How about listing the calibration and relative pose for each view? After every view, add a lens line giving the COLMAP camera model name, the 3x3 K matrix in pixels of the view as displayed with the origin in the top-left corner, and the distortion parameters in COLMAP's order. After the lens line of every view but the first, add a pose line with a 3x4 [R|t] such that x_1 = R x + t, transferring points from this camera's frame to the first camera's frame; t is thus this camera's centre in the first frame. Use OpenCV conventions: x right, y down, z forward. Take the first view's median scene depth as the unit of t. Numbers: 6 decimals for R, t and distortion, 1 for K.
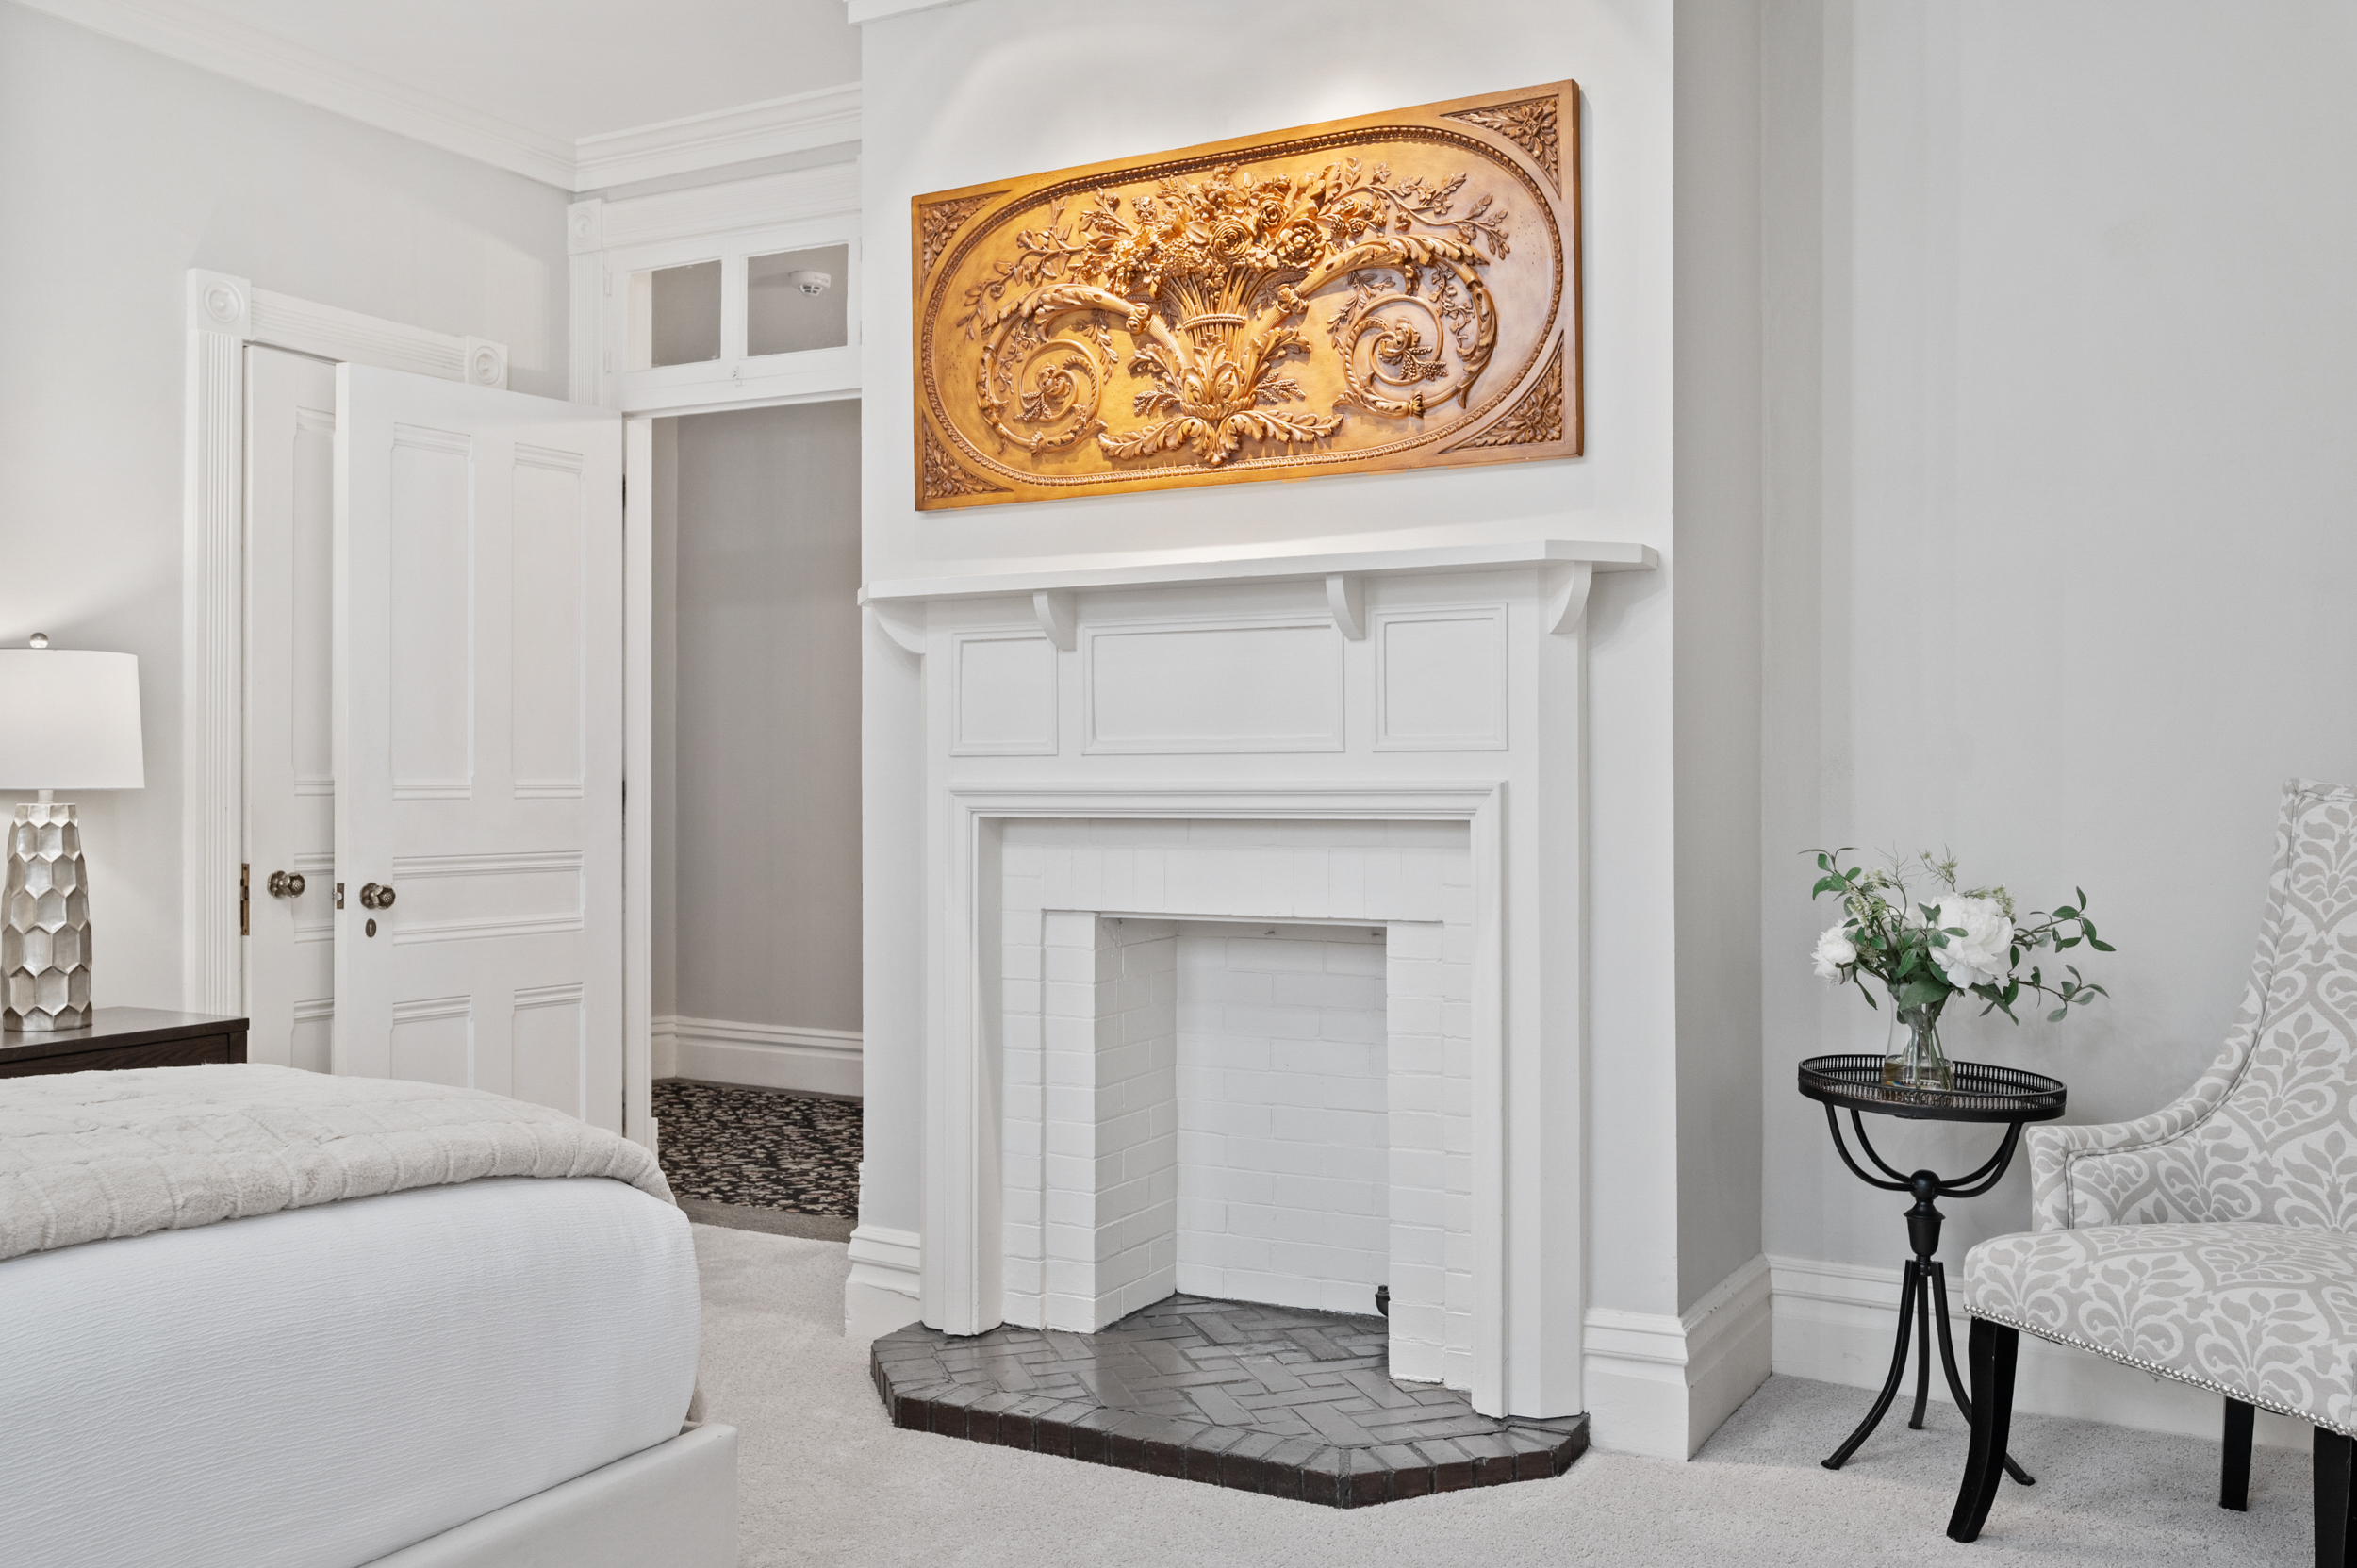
lens RADIAL K [[2085.8, 0, 1180.7], [0, 2085.8, 782.0], [0, 0, 1]] dist [0.009924, -0.005512]
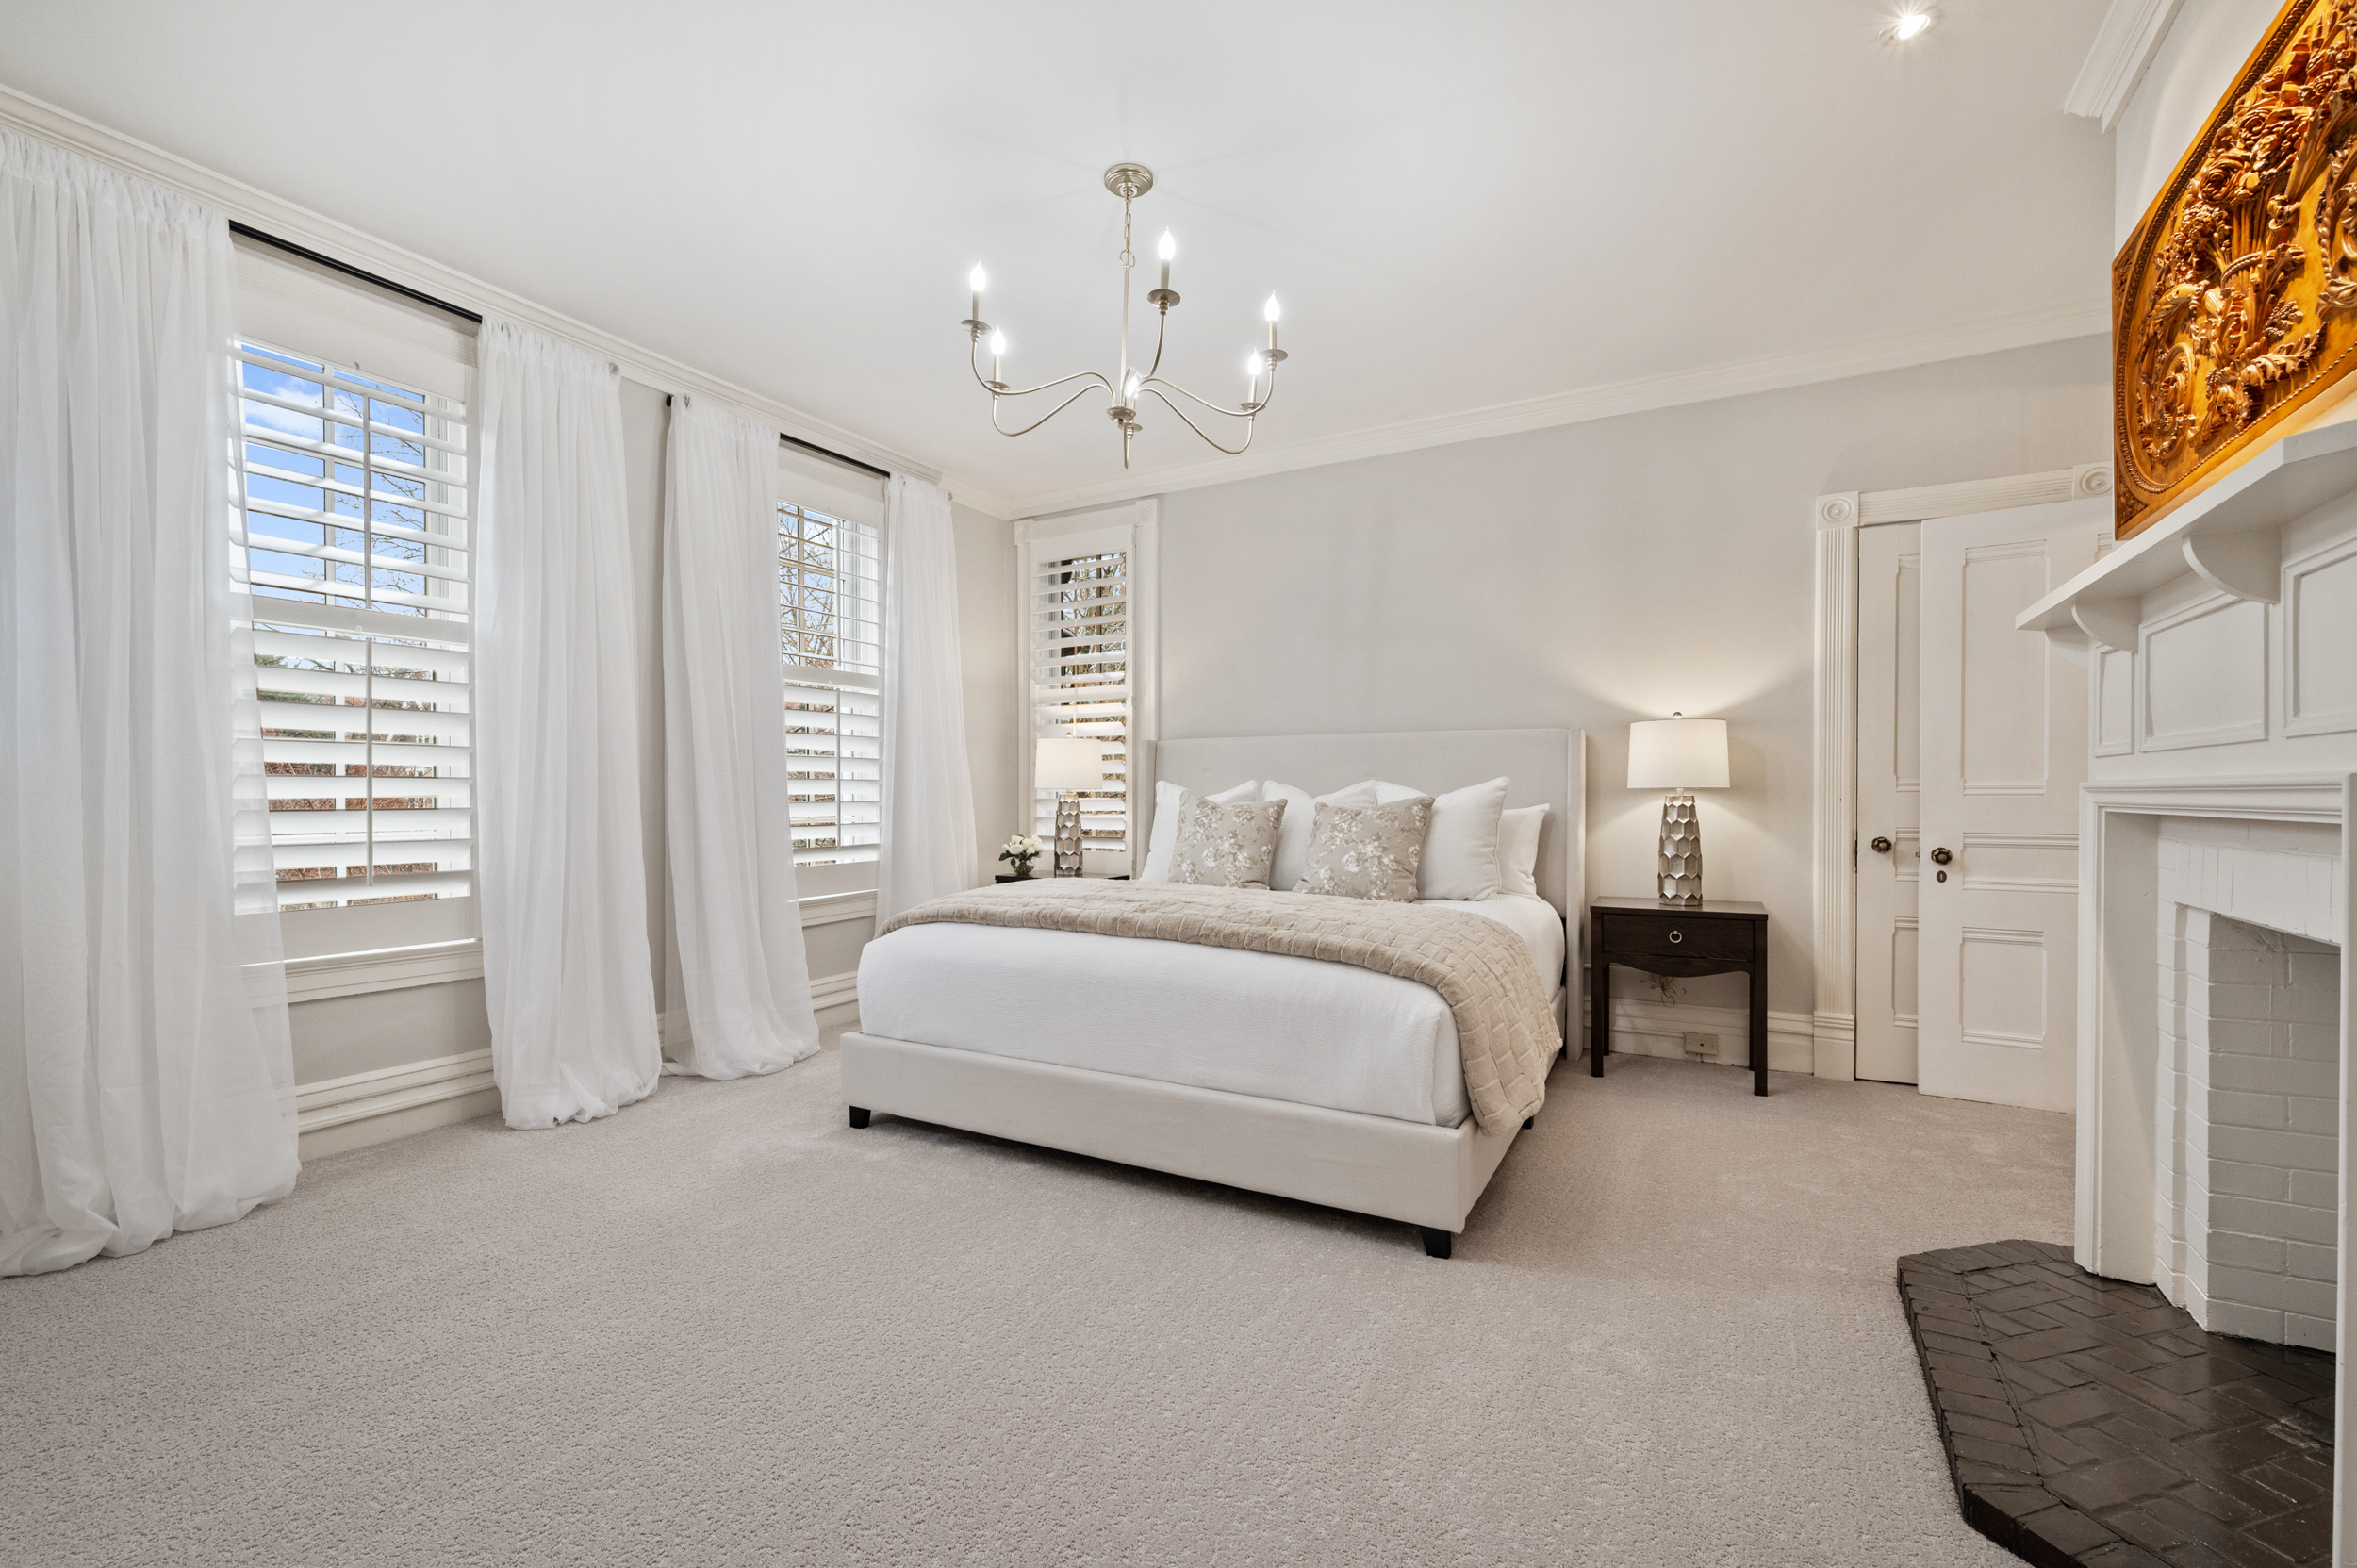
lens RADIAL K [[1004.6, 0, 1183.0], [0, 1004.6, 788.1], [0, 0, 1]] dist [-0.003763, -0.000476]
pose [[-0.011545, -0.000711, -0.999933, 0.428091], [0.002042, 0.999998, -0.000735, 0.003563], [0.999931, -0.002051, -0.011543, 0.511998]]
